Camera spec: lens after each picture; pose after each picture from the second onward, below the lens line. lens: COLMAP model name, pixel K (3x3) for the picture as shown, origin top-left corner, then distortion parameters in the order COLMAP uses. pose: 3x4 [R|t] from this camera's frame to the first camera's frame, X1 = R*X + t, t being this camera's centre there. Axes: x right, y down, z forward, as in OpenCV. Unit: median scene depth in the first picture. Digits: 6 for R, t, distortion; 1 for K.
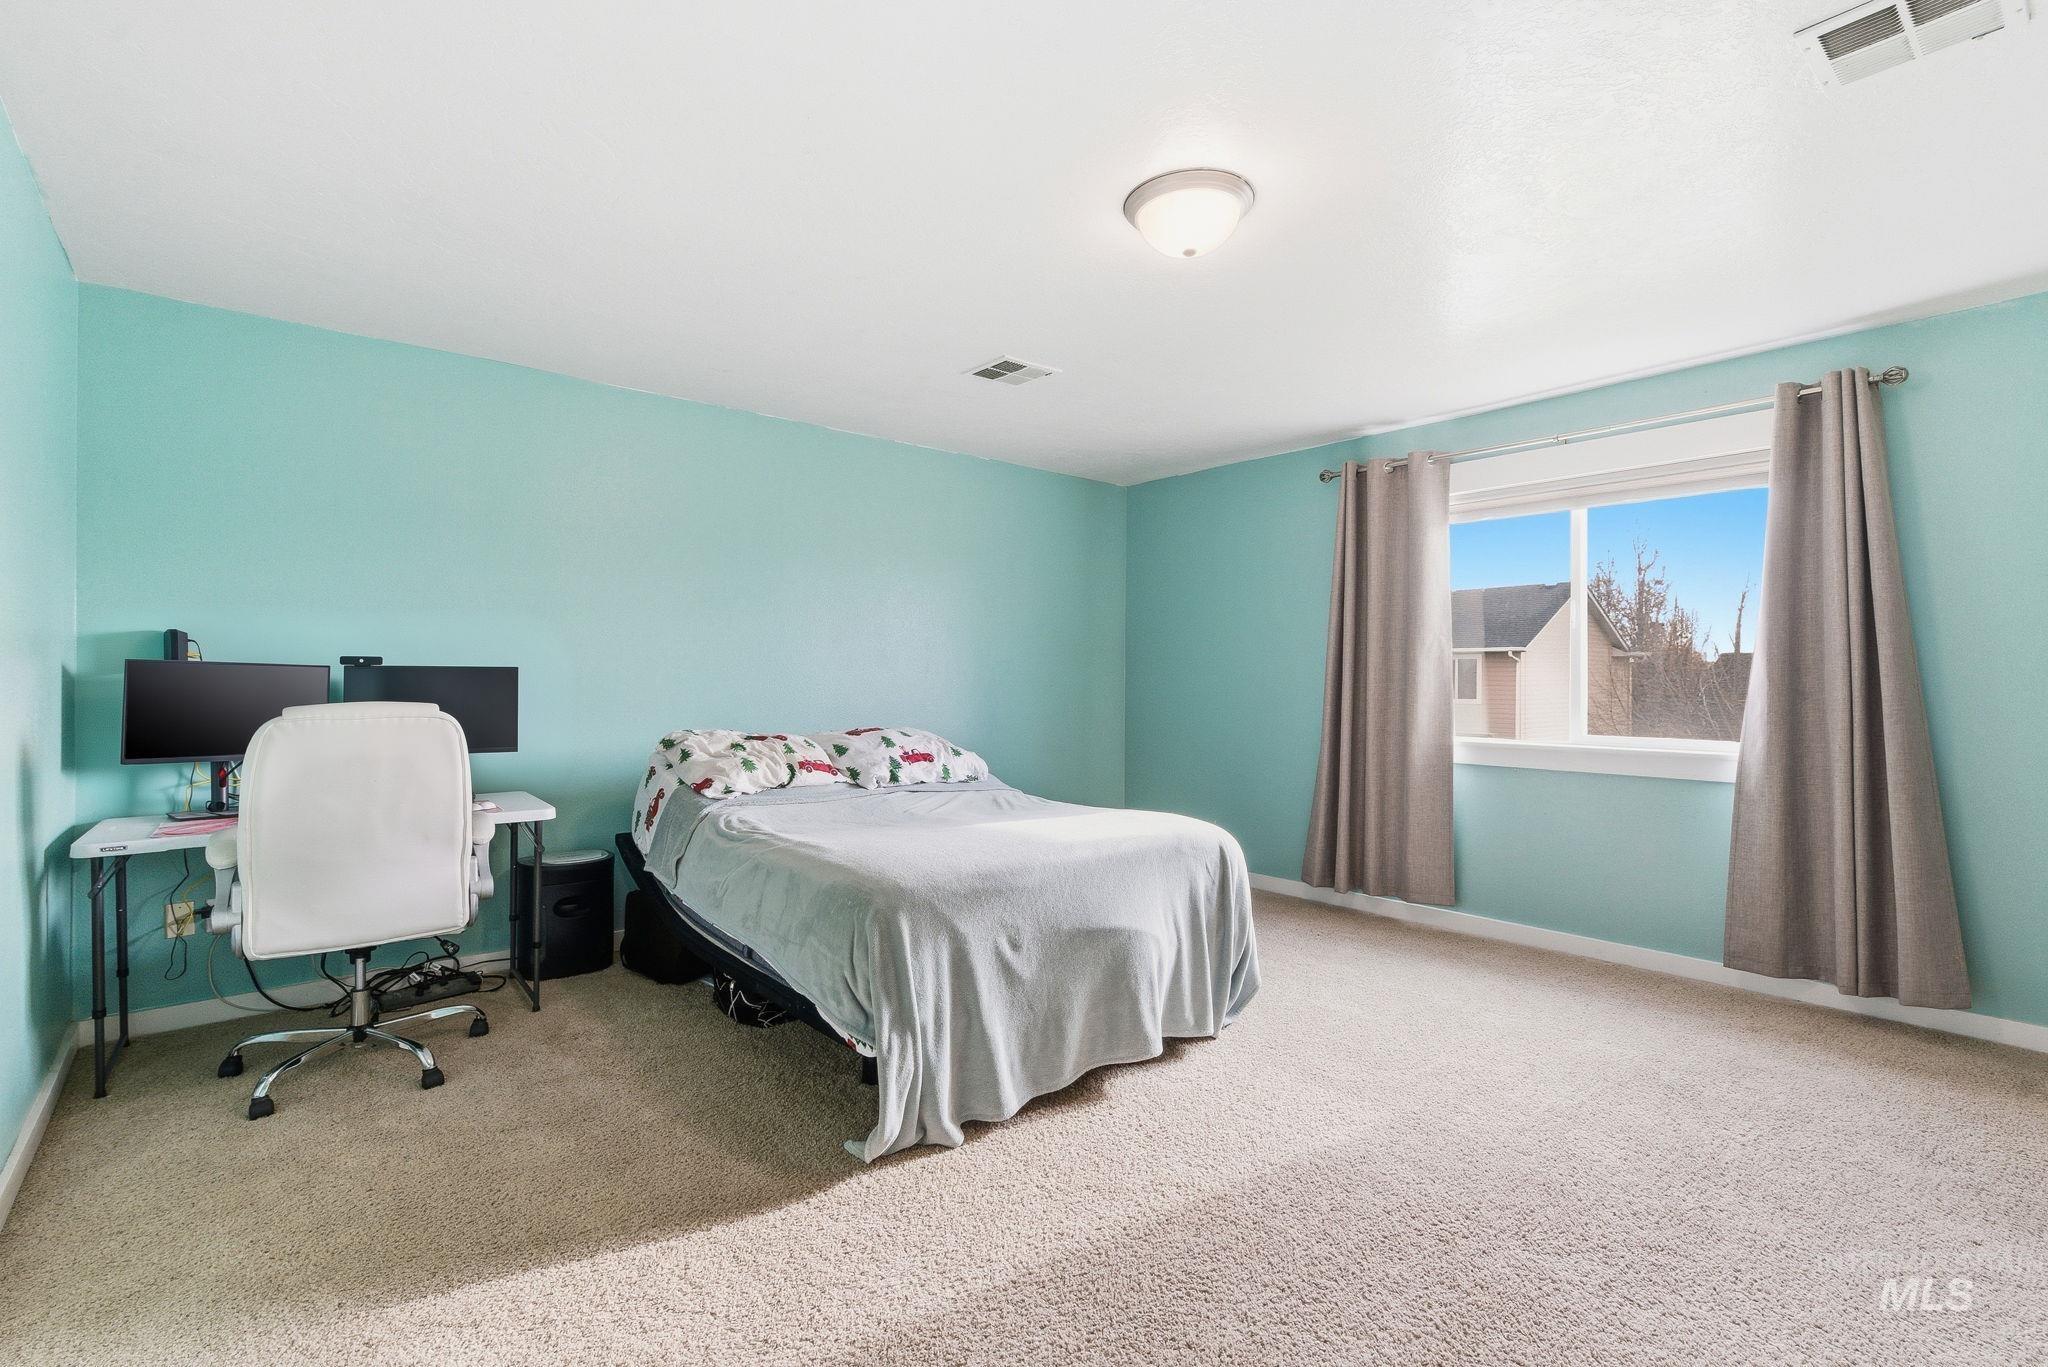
lens RADIAL K [[935.2, 0, 1024.4], [0, 935.2, 681.1], [0, 0, 1]] dist [0.004395, -0.002130]
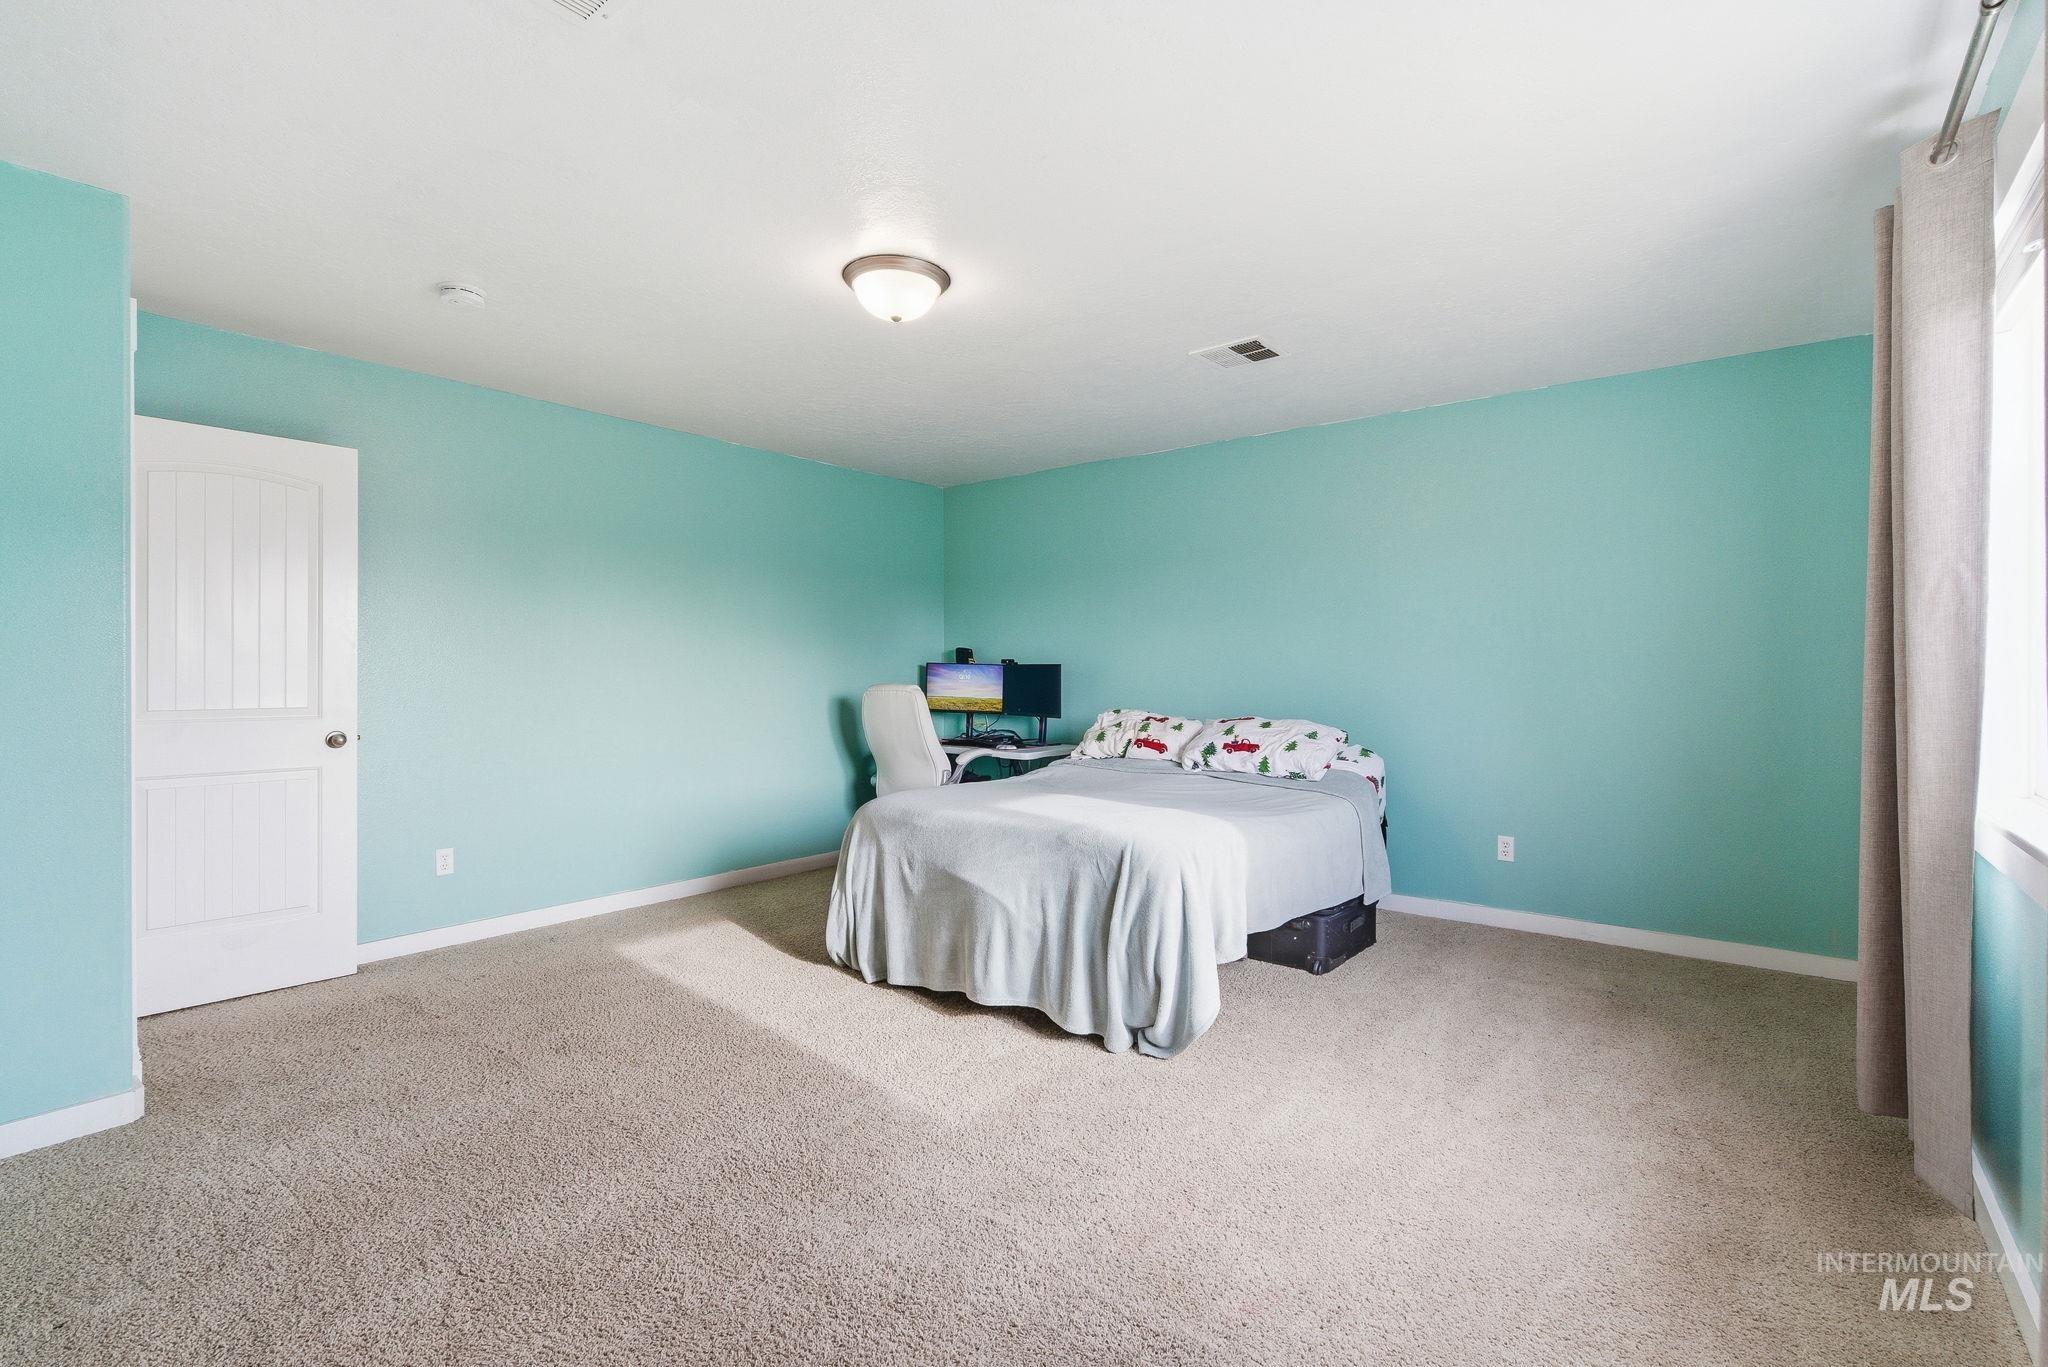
lens RADIAL K [[935.2, 0, 1025.7], [0, 935.2, 676.3], [0, 0, 1]] dist [0.004395, -0.002130]
pose [[0.193648, 0.003842, -0.981064, 0.975273], [-0.002106, 0.999992, 0.003500, 0.000564], [0.981069, 0.001388, 0.193654, 0.646376]]
